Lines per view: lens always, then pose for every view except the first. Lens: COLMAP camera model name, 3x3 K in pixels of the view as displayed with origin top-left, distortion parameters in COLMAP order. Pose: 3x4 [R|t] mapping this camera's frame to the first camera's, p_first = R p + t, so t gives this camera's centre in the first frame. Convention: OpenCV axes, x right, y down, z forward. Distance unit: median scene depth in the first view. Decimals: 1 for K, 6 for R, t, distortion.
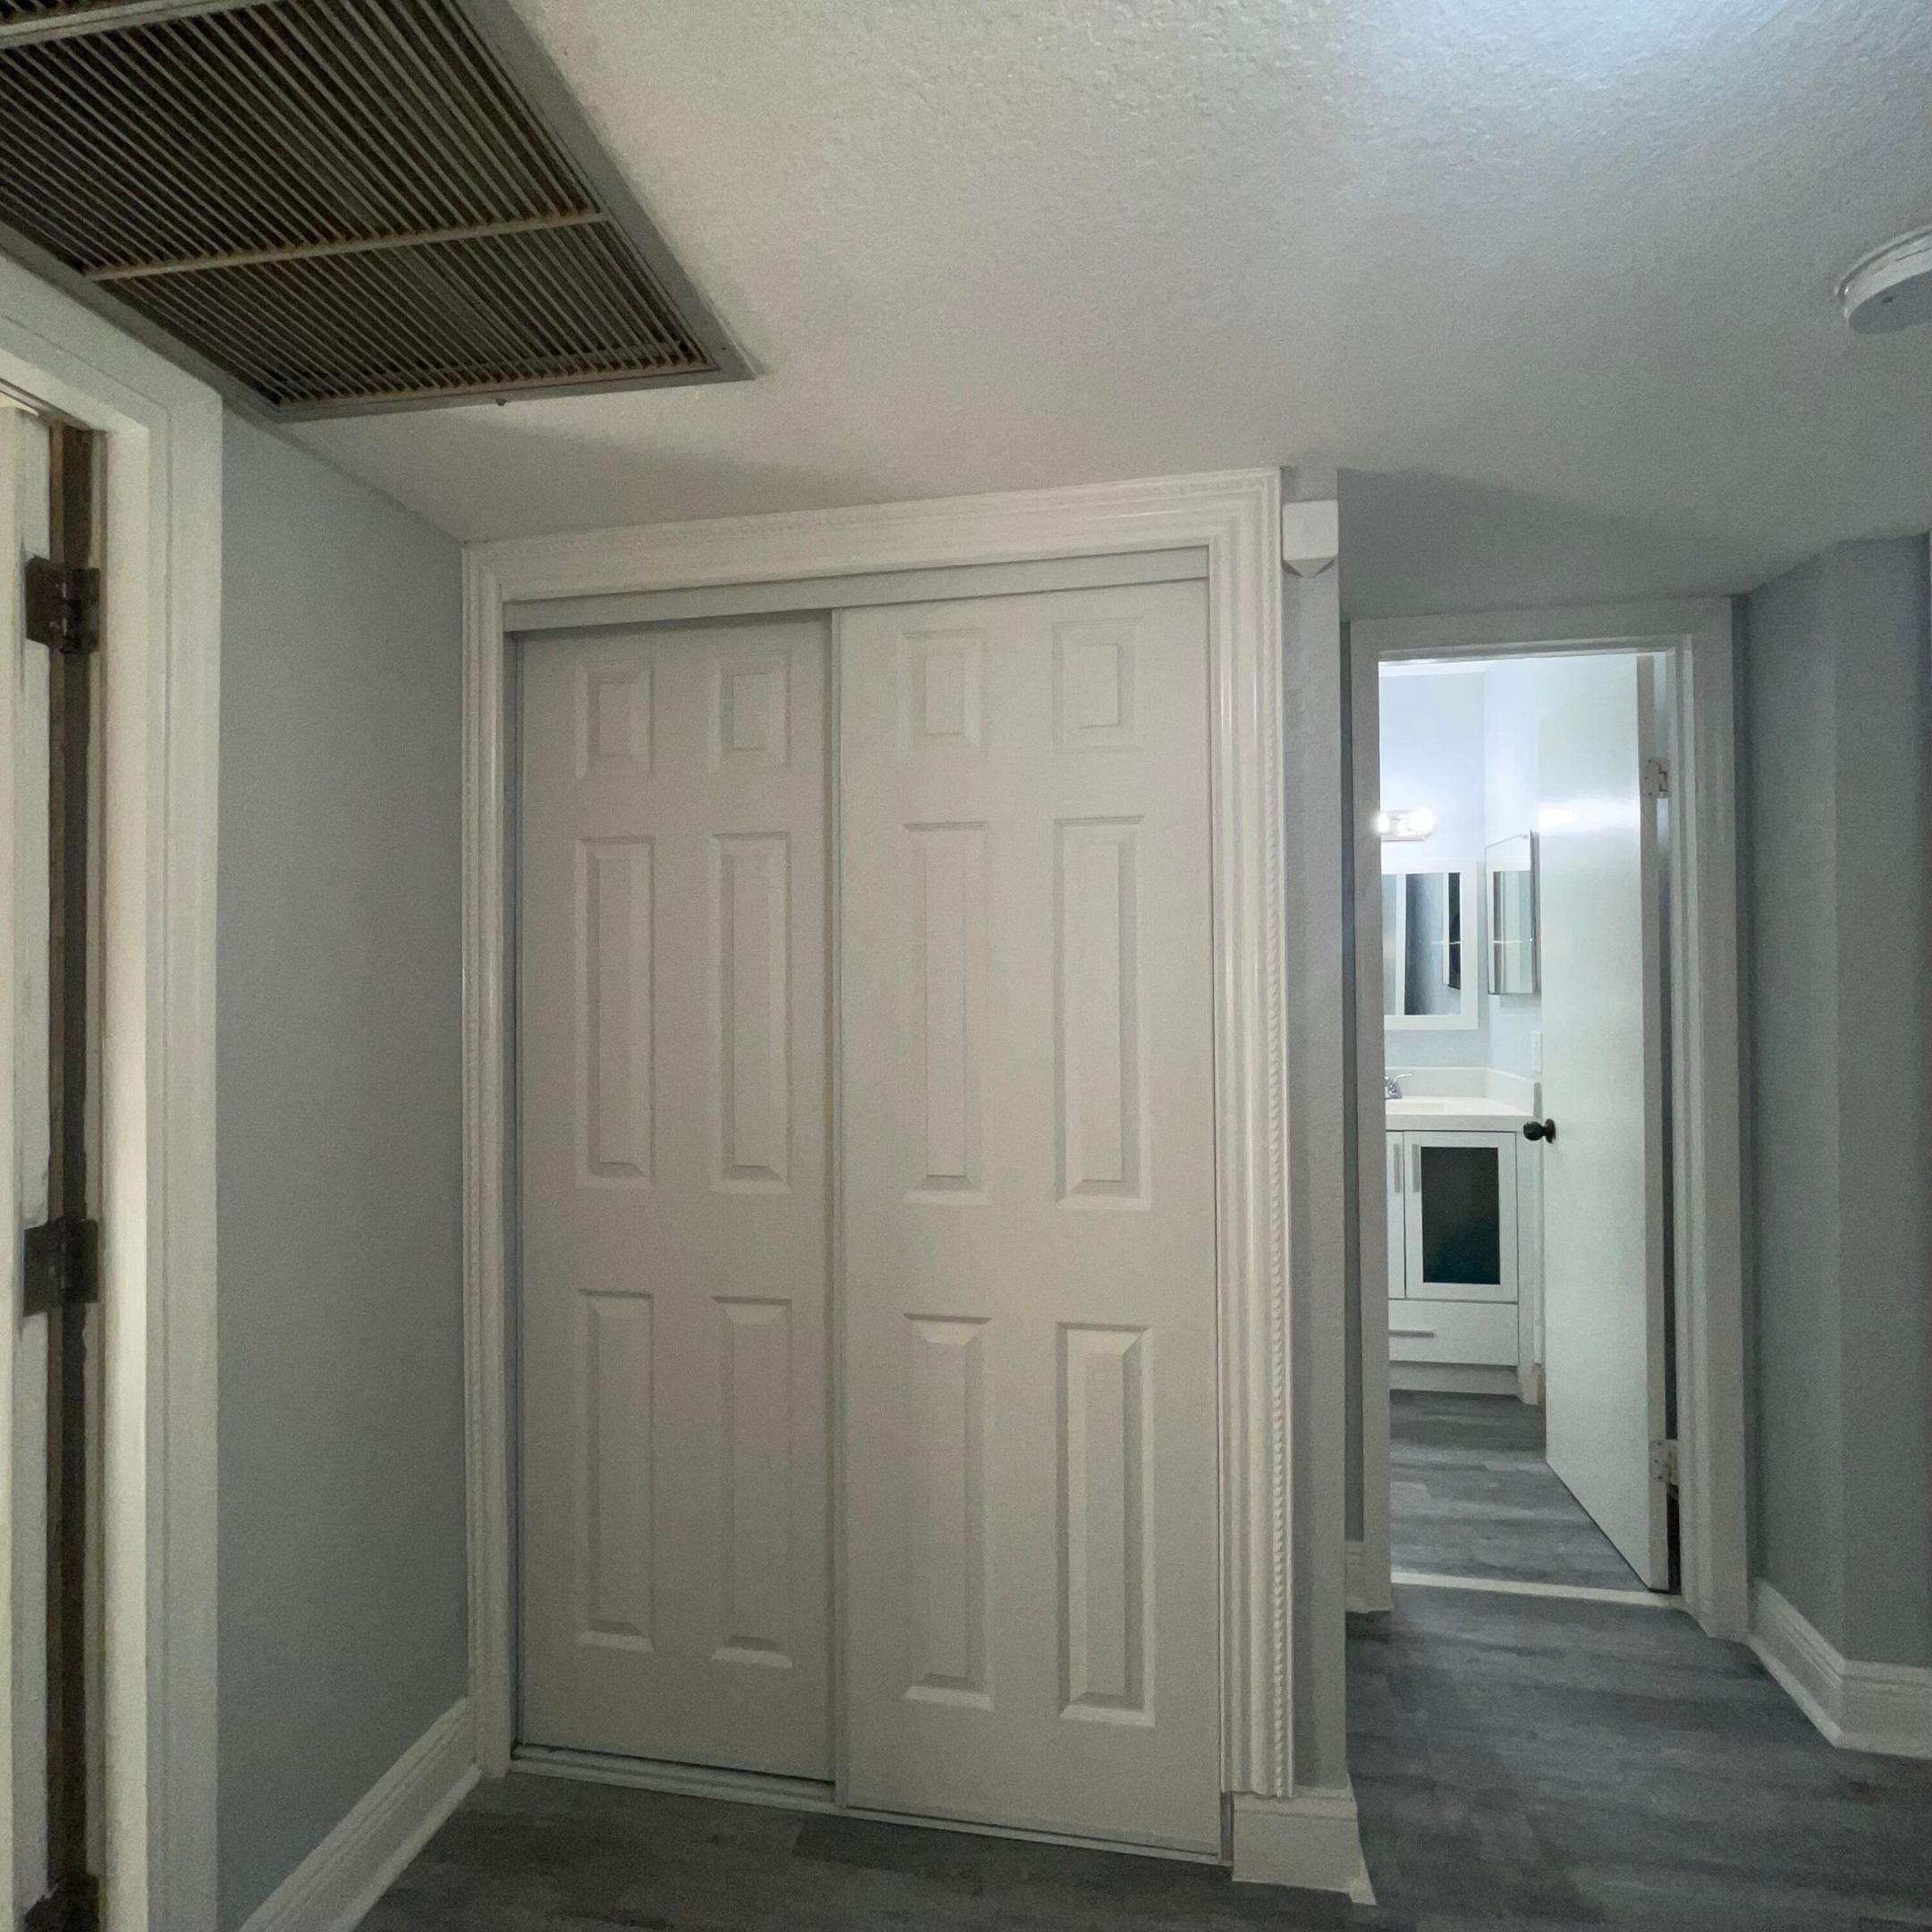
lens RADIAL K [[1043.3, 0, 968.4], [0, 1043.3, 971.5], [0, 0, 1]] dist [-0.015007, 0.012909]
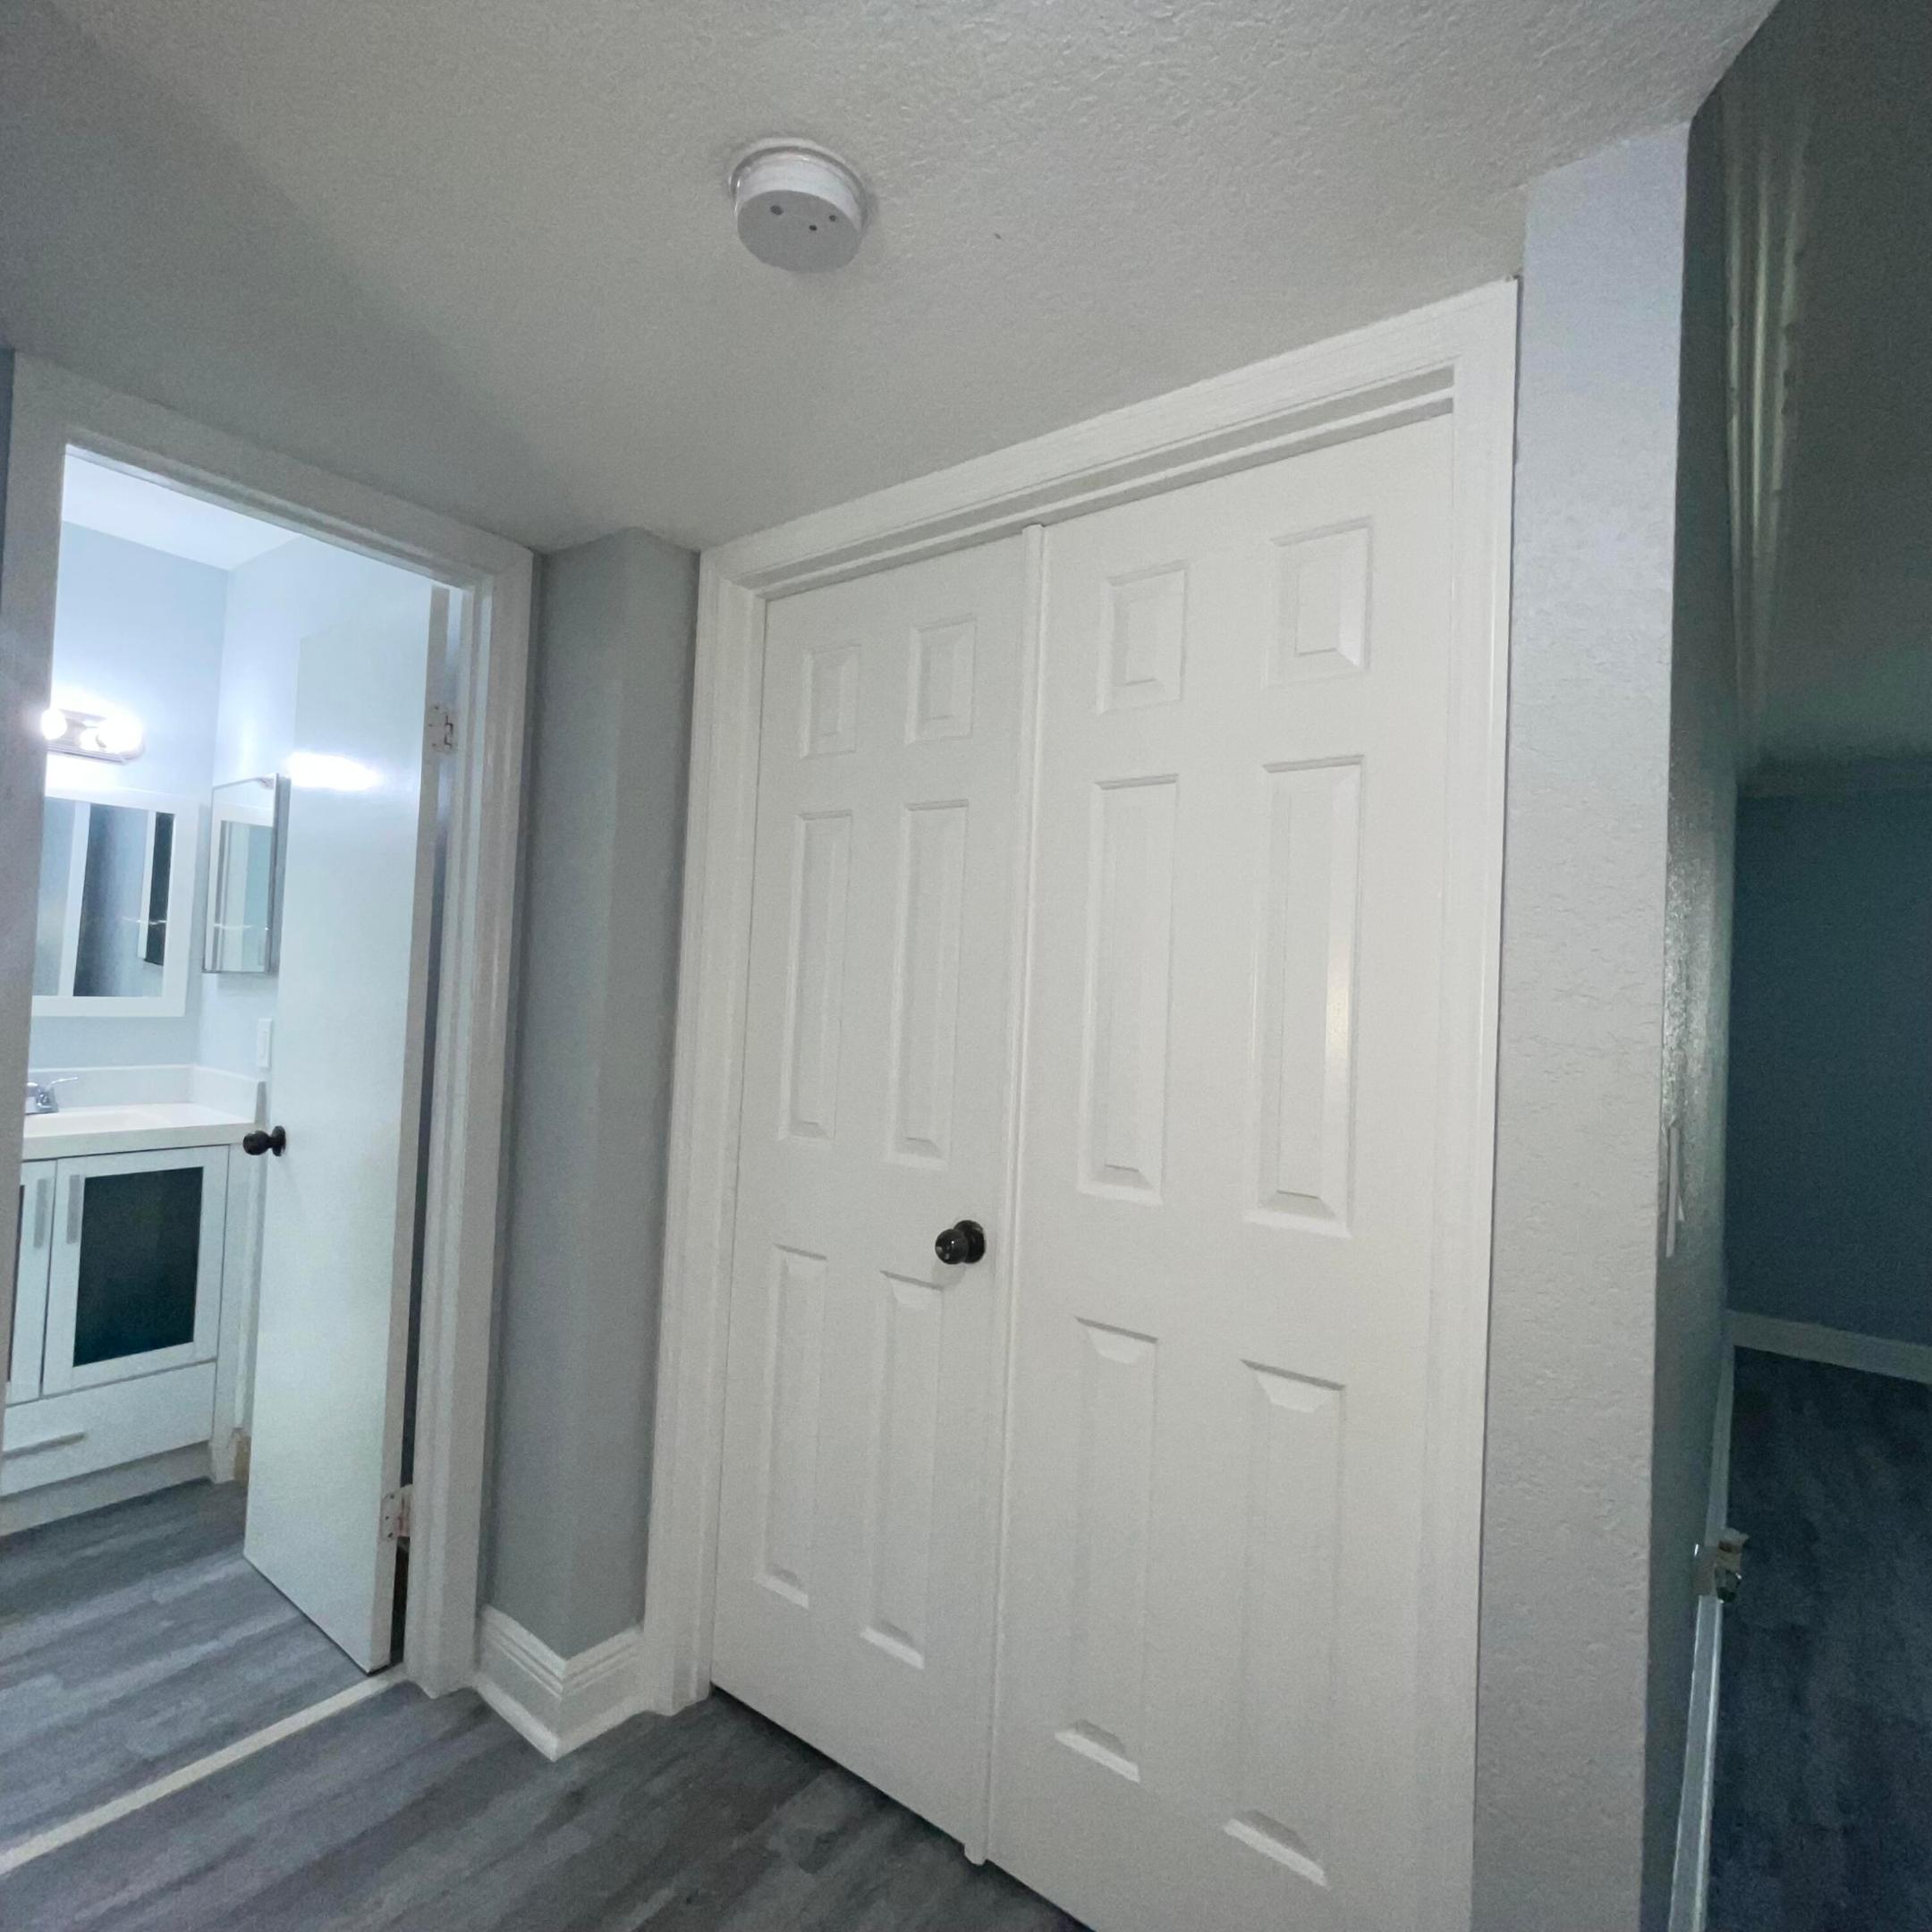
lens RADIAL K [[1043.3, 0, 968.4], [0, 1043.3, 971.5], [0, 0, 1]] dist [-0.015007, 0.012909]
pose [[0.446399, 0.049838, 0.893445, 0.072197], [-0.055390, 0.998072, -0.027999, 0.015002], [-0.893118, -0.036989, 0.448298, 0.169006]]
